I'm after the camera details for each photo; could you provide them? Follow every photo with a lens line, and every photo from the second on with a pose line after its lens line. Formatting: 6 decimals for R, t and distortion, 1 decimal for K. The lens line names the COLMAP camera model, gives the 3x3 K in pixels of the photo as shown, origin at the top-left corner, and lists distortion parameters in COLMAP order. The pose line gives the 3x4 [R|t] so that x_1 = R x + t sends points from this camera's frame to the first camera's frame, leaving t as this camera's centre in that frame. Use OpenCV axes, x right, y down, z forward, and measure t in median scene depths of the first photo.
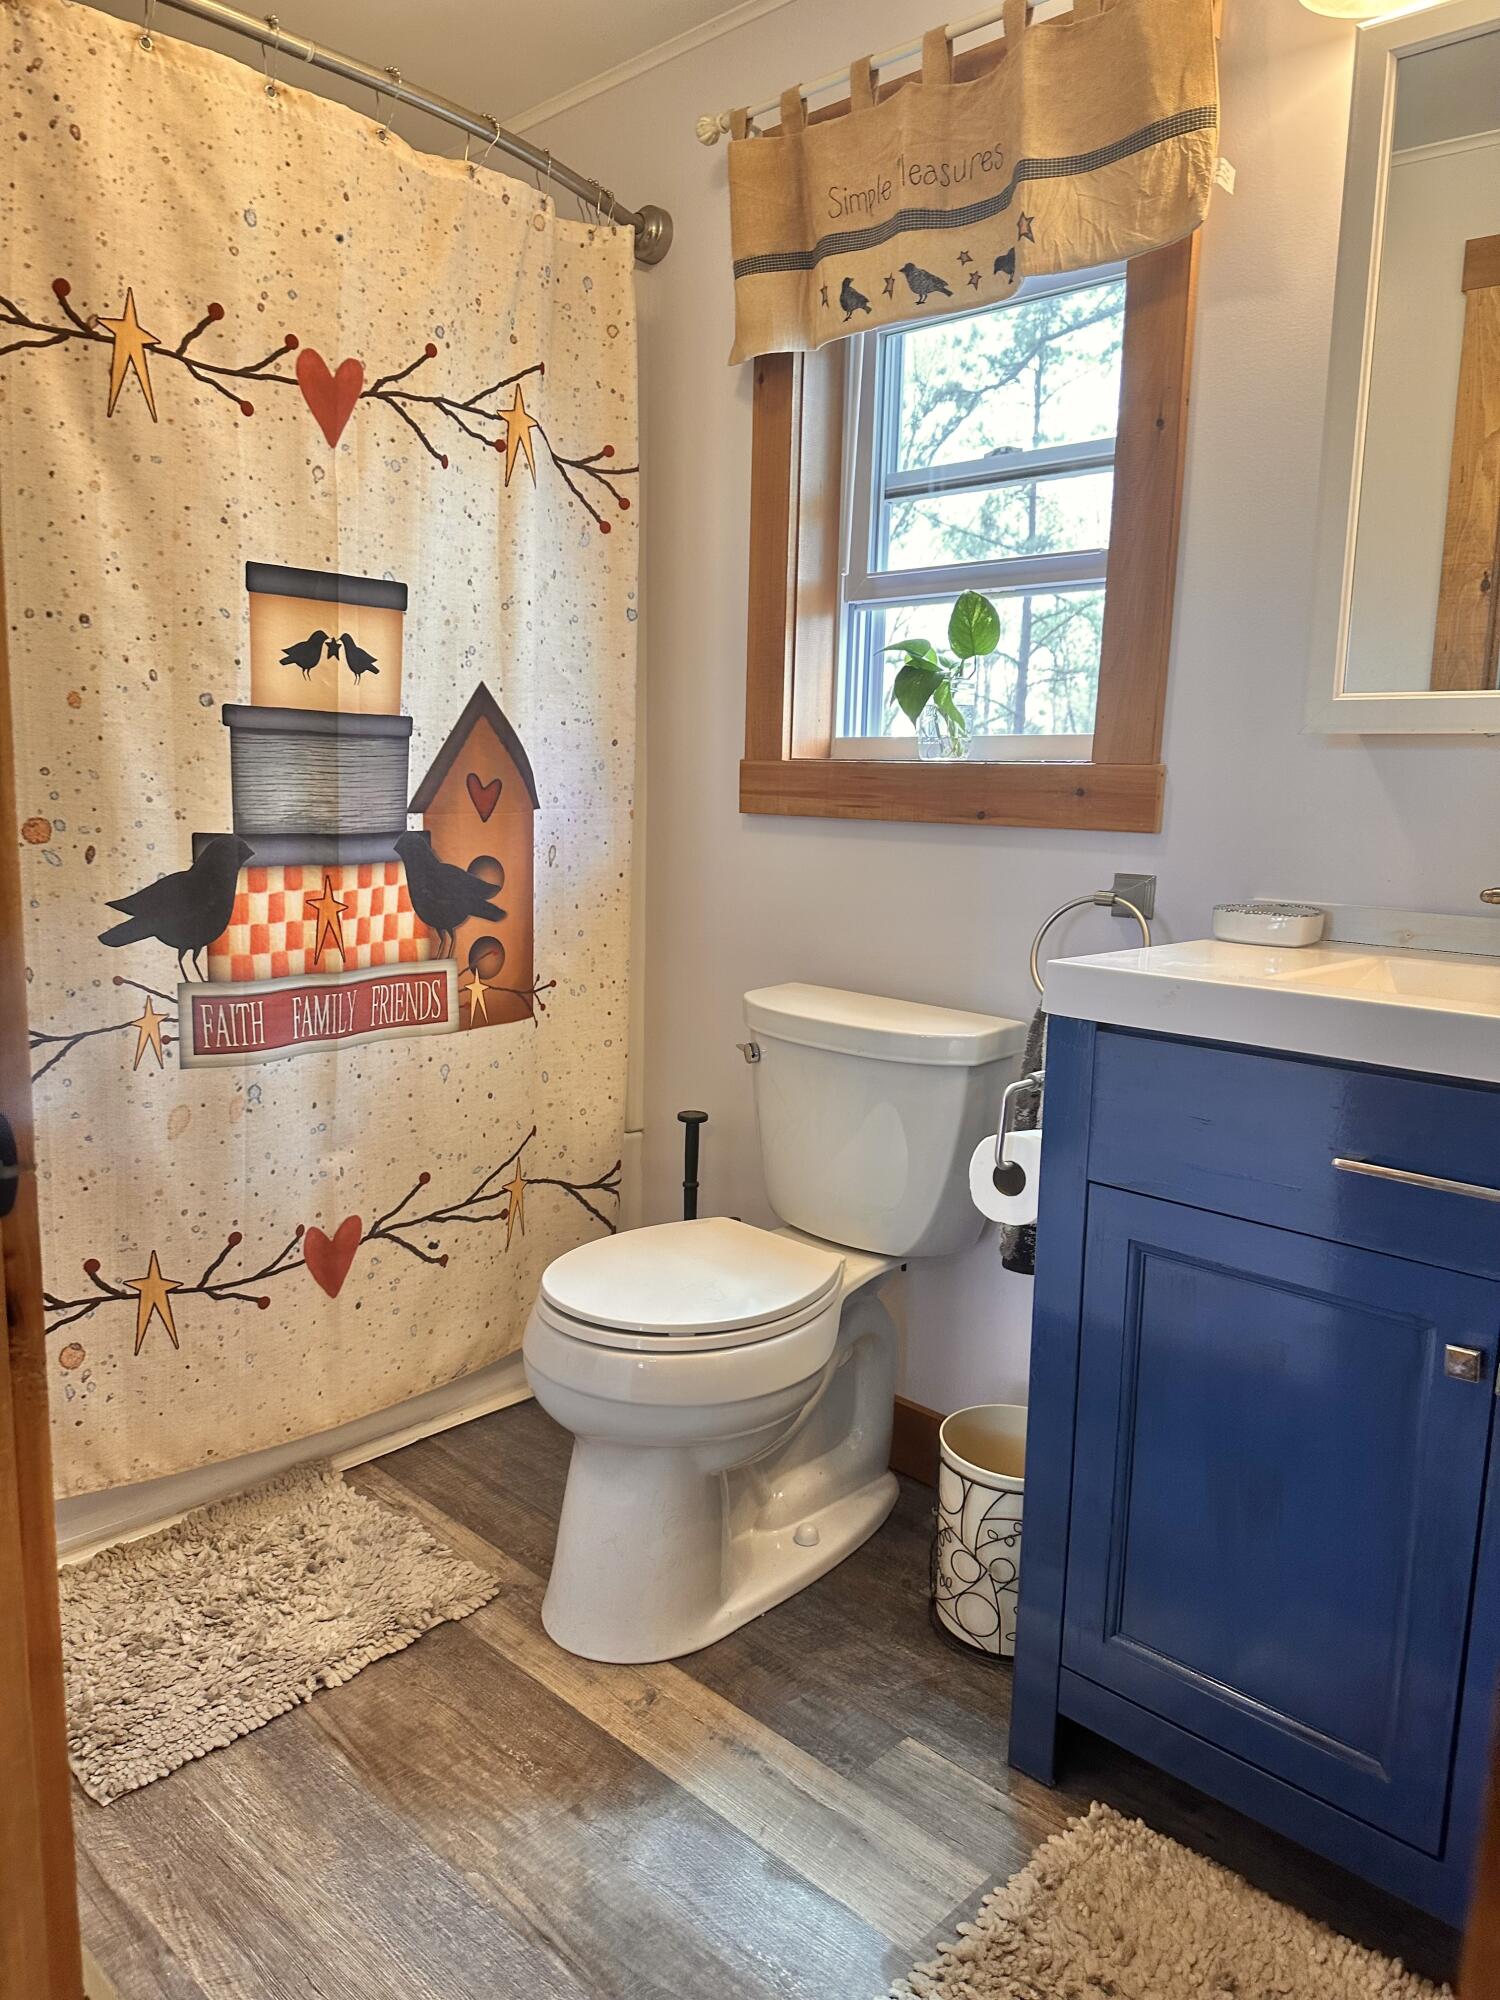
lens RADIAL K [[1403.2, 0, 761.3], [0, 1403.2, 1016.3], [0, 0, 1]] dist [0.029998, -0.030557]
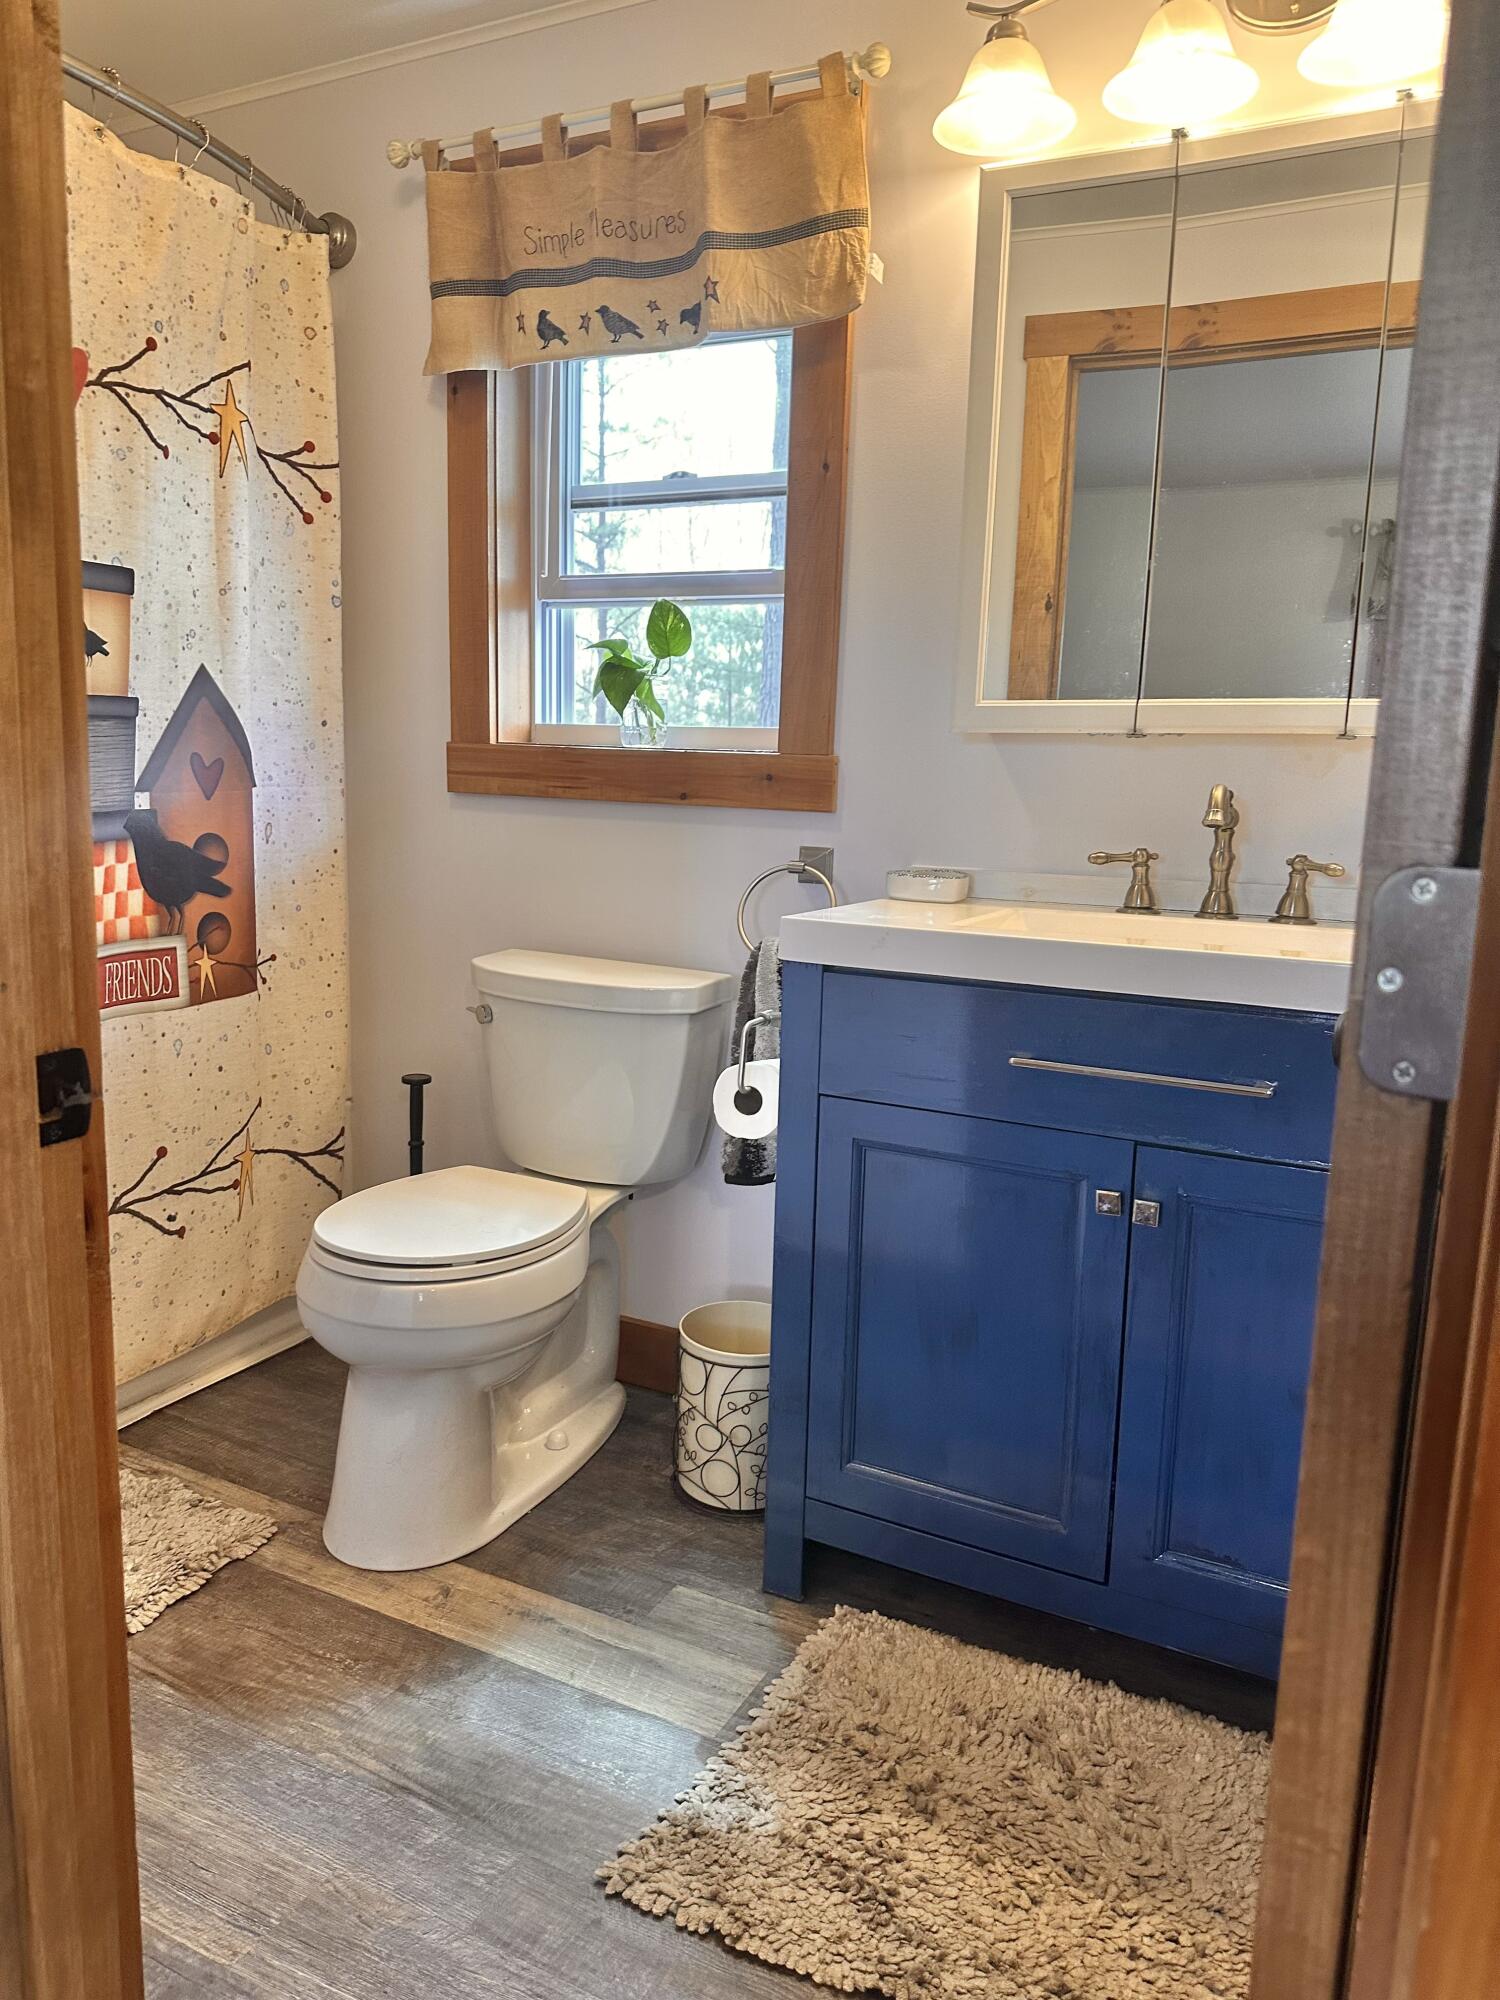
lens RADIAL K [[1394.0, 0, 751.2], [0, 1394.0, 1008.7], [0, 0, 1]] dist [0.071620, -0.092809]
pose [[0.956771, -0.044305, 0.287449, -0.135065], [0.041597, 0.999014, 0.015524, 0.016103], [-0.287854, -0.002896, 0.957670, -0.118585]]
